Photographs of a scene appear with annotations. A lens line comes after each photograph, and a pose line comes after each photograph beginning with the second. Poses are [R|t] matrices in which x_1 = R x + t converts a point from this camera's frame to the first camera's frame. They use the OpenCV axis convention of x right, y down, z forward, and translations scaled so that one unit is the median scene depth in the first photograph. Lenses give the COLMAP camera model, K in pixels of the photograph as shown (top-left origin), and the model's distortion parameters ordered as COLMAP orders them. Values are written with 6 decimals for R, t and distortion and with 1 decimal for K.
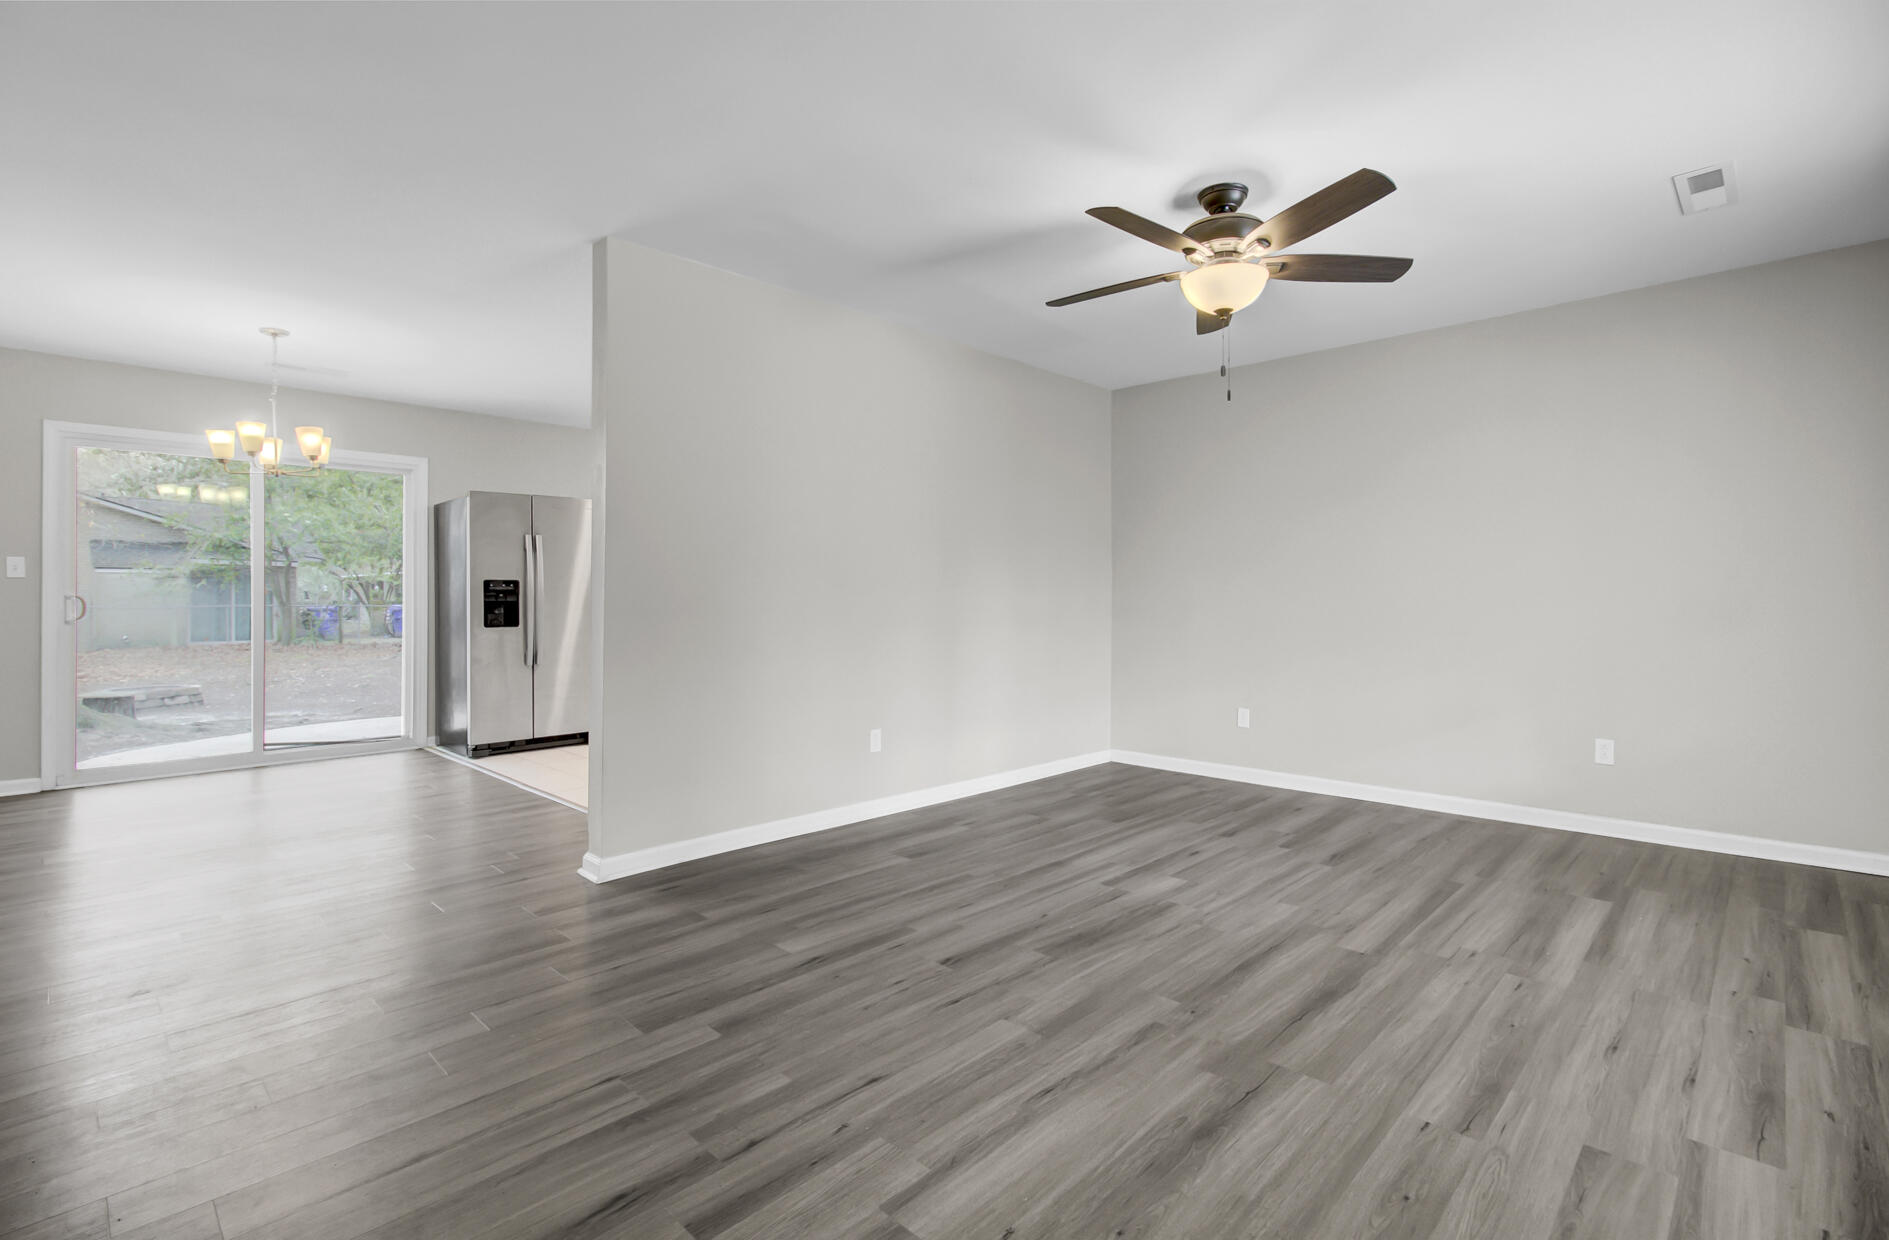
lens RADIAL K [[867.8, 0, 947.7], [0, 867.8, 600.1], [0, 0, 1]] dist [-0.008975, -0.000202]
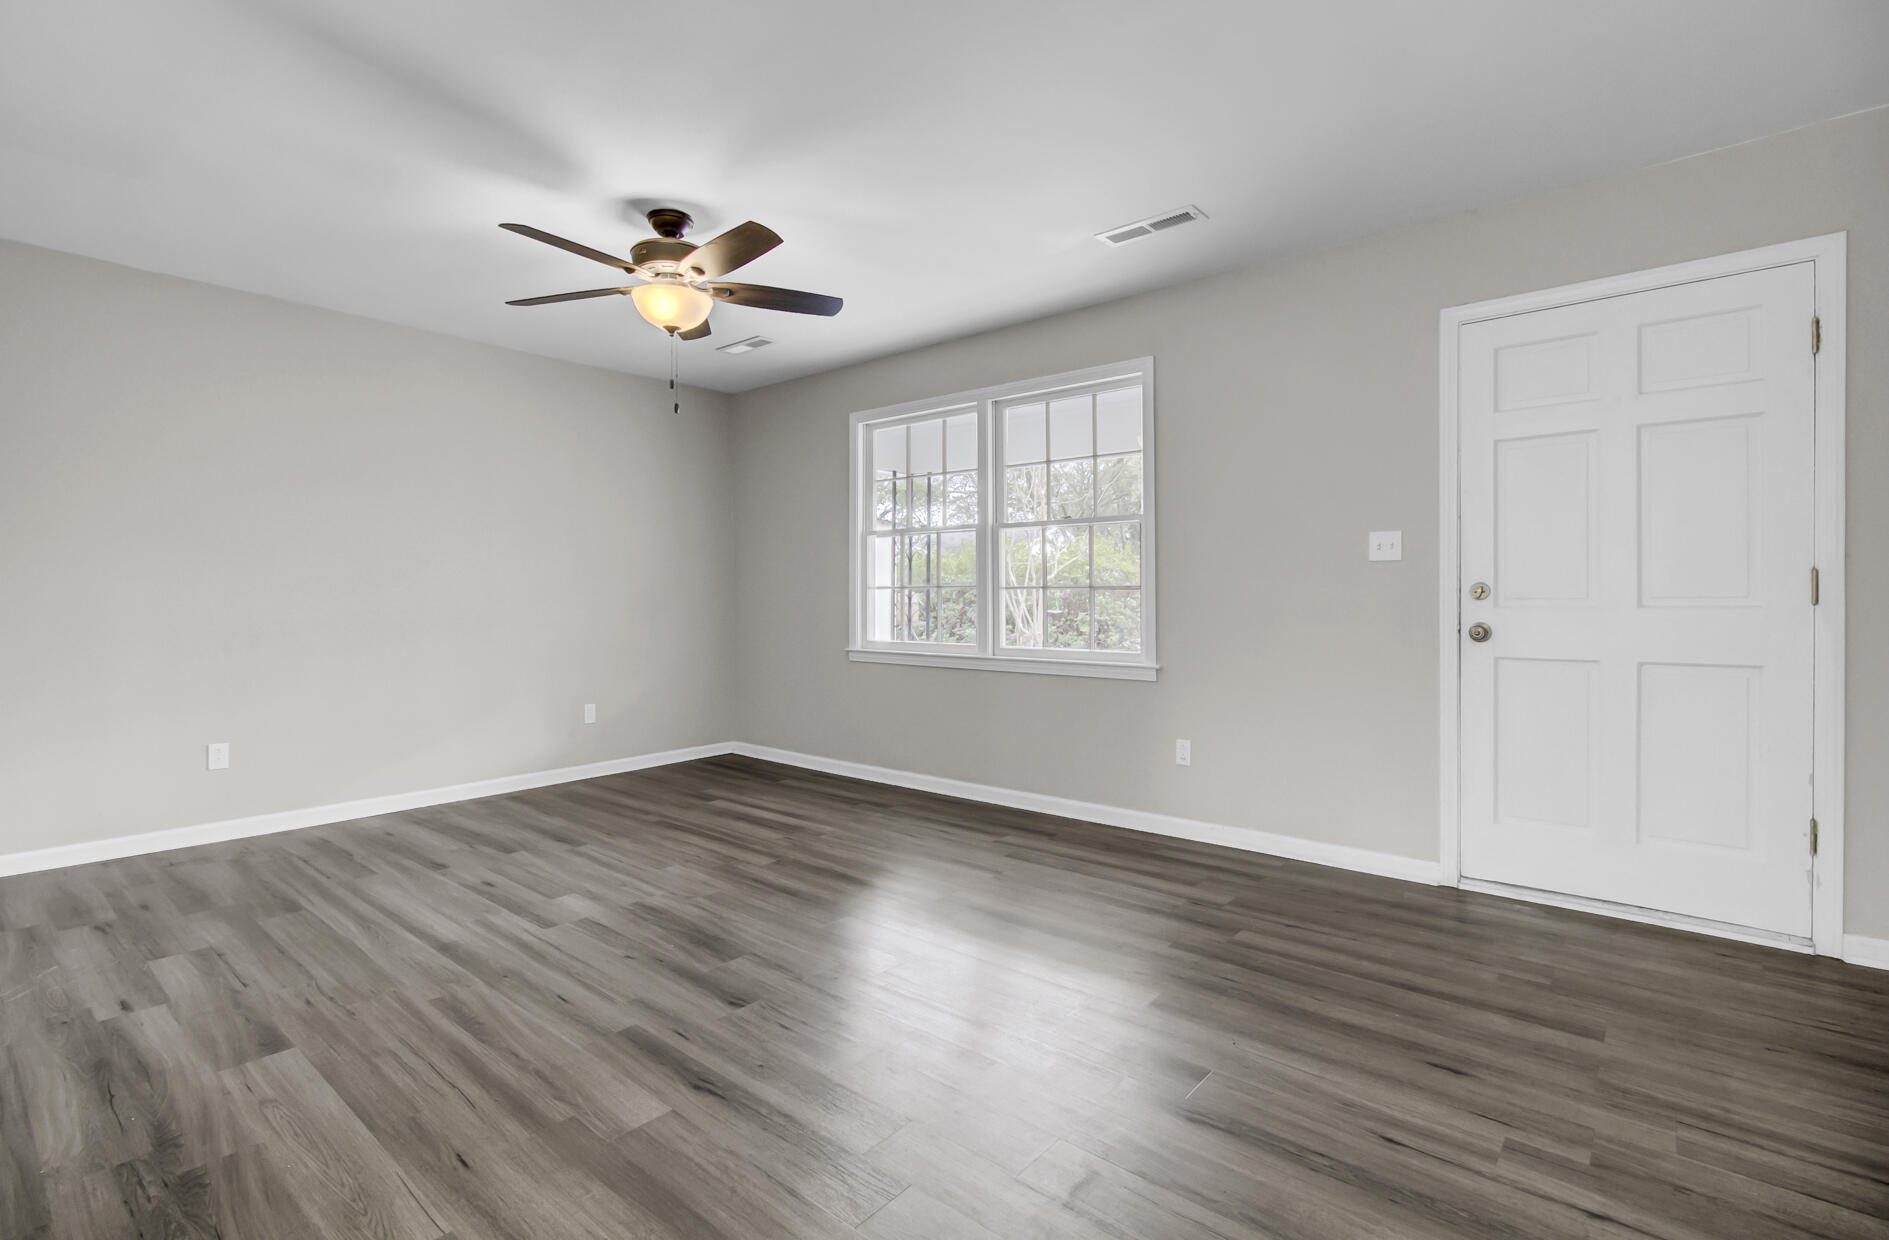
lens RADIAL K [[867.8, 0, 947.7], [0, 867.8, 600.1], [0, 0, 1]] dist [-0.008975, -0.000202]
pose [[-0.071914, -0.001803, 0.997409, -0.932243], [0.002018, 0.999996, 0.001954, 0.001201], [-0.997409, 0.002154, -0.071910, 0.878218]]
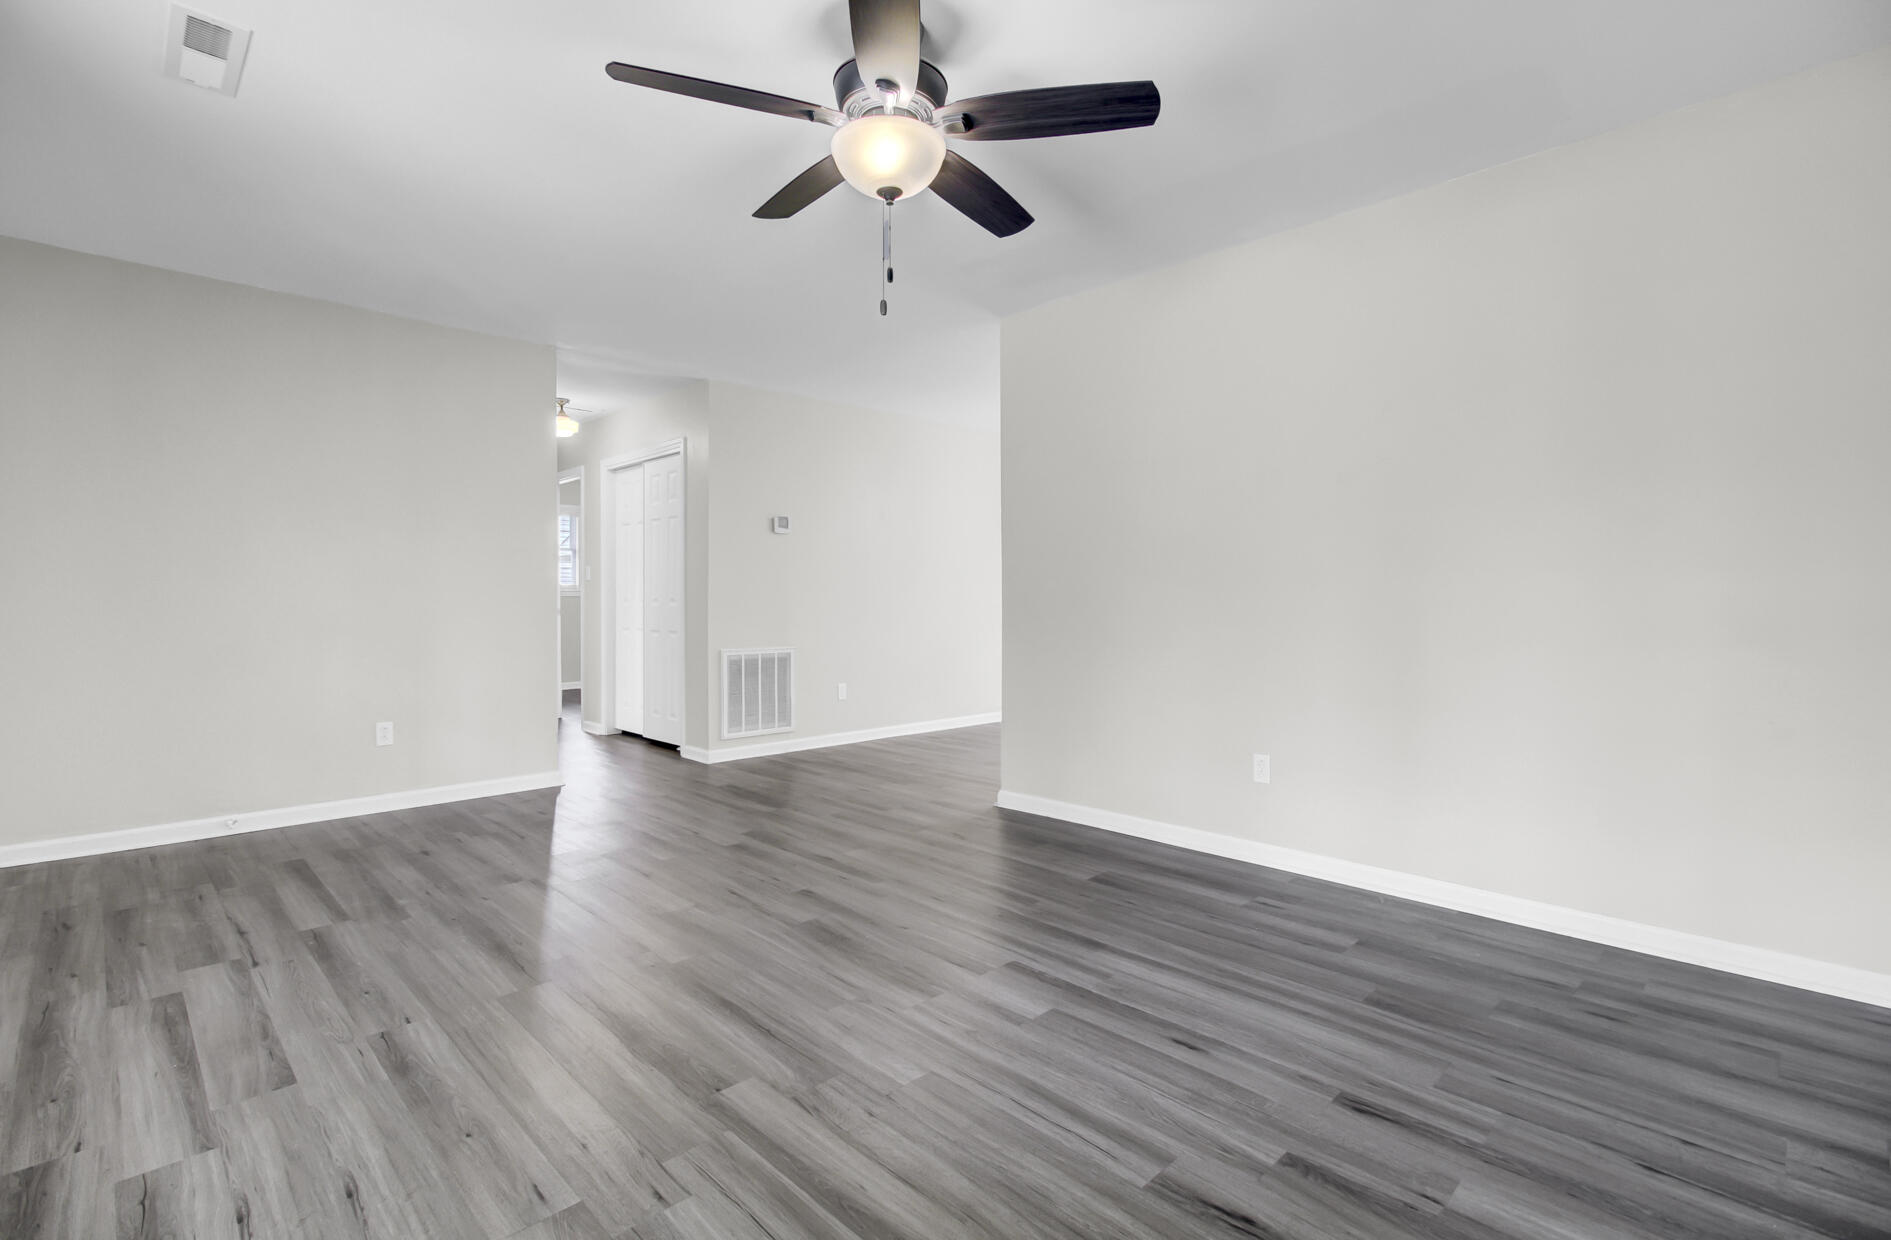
lens RADIAL K [[871.6, 0, 954.7], [0, 871.6, 592.8], [0, 0, 1]] dist [-0.009917, 0.000787]
pose [[-0.018439, -0.003760, -0.999823, 1.252376], [-0.000896, 0.999993, -0.003744, 0.005195], [0.999830, 0.000826, -0.018443, 1.272099]]
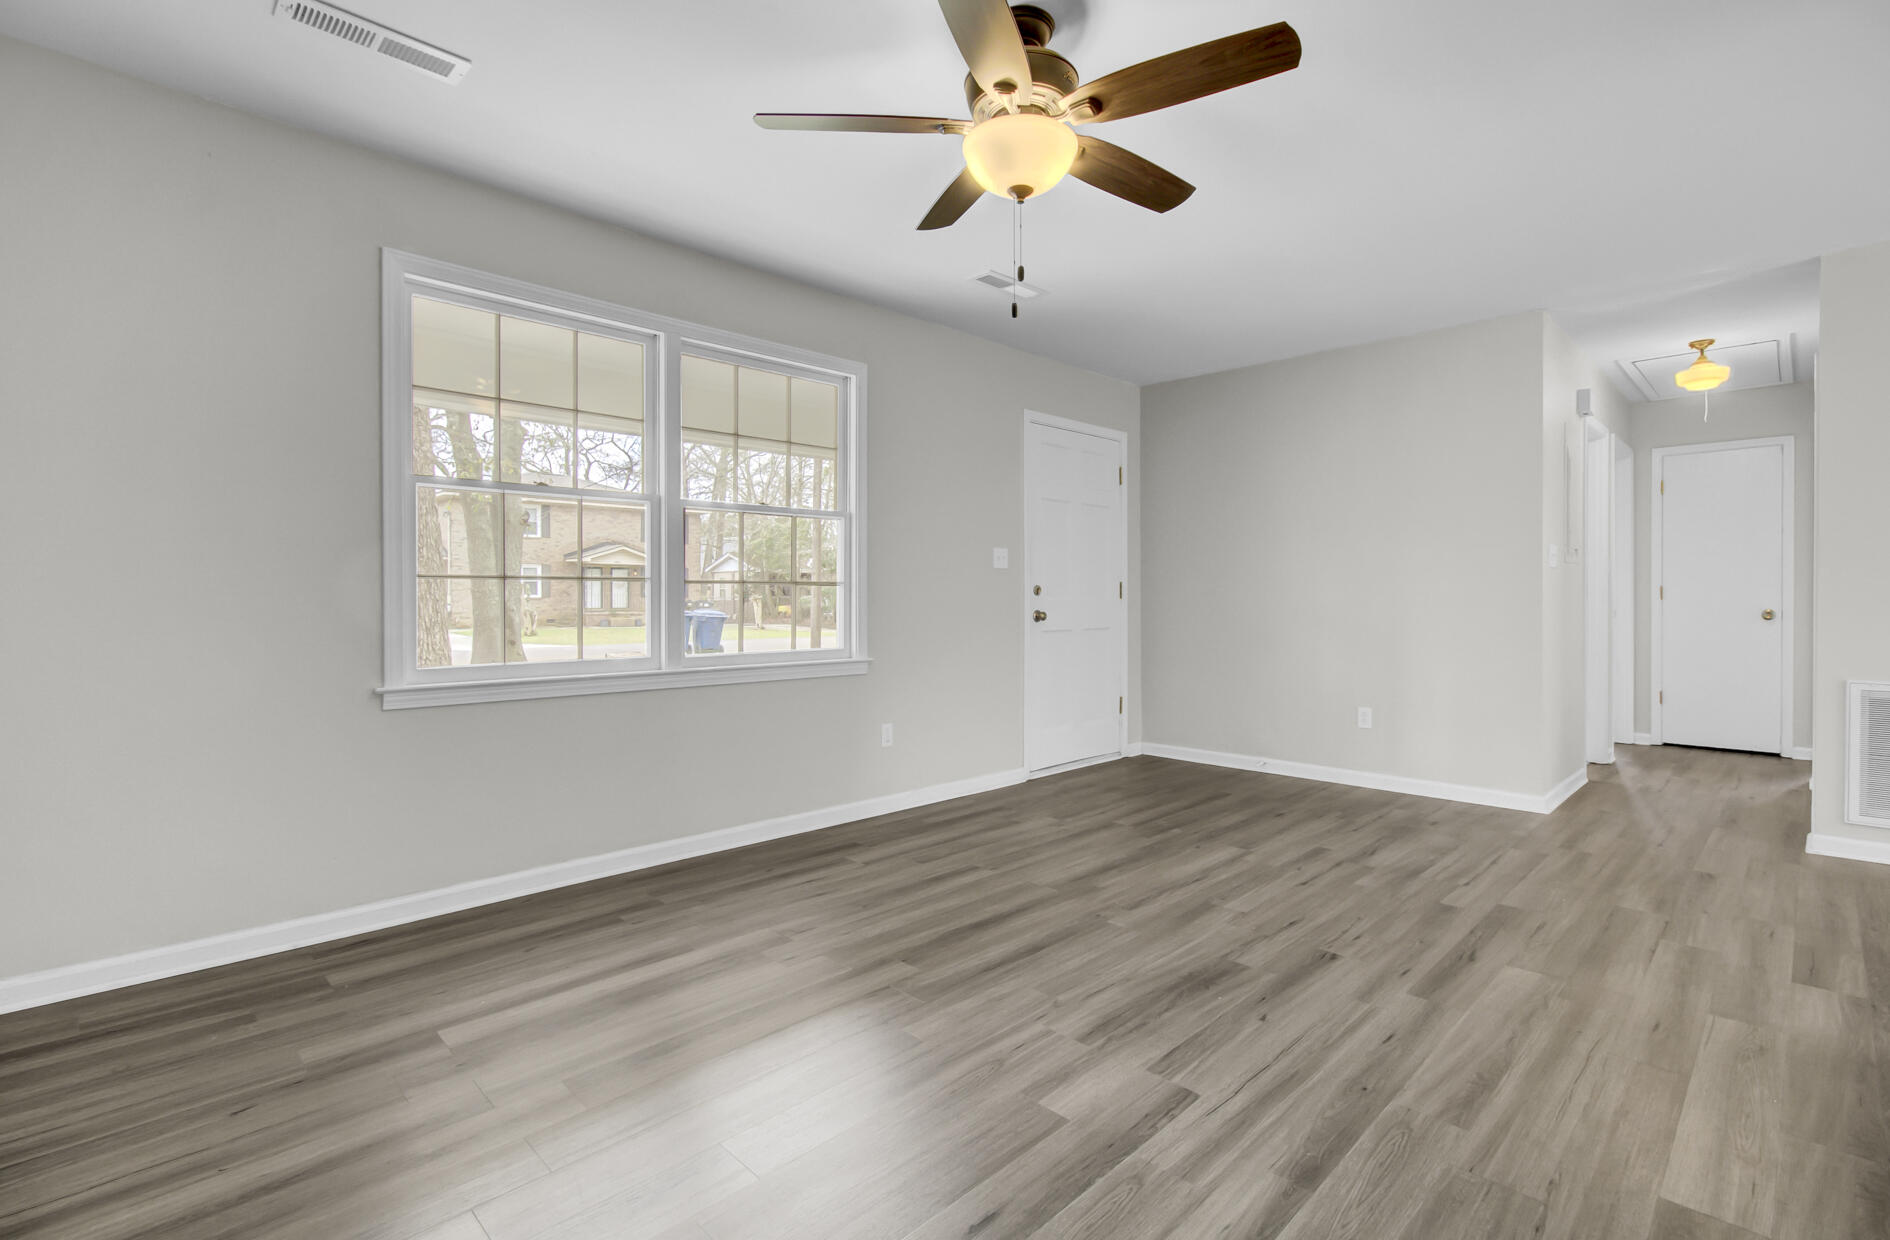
lens RADIAL K [[868.3, 0, 948.2], [0, 868.3, 600.1], [0, 0, 1]] dist [-0.008975, -0.000202]
pose [[-0.999749, 0.002294, 0.022281, 0.429684], [0.002402, 0.999985, 0.004822, 0.004738], [-0.022270, 0.004874, -0.999740, 2.064391]]
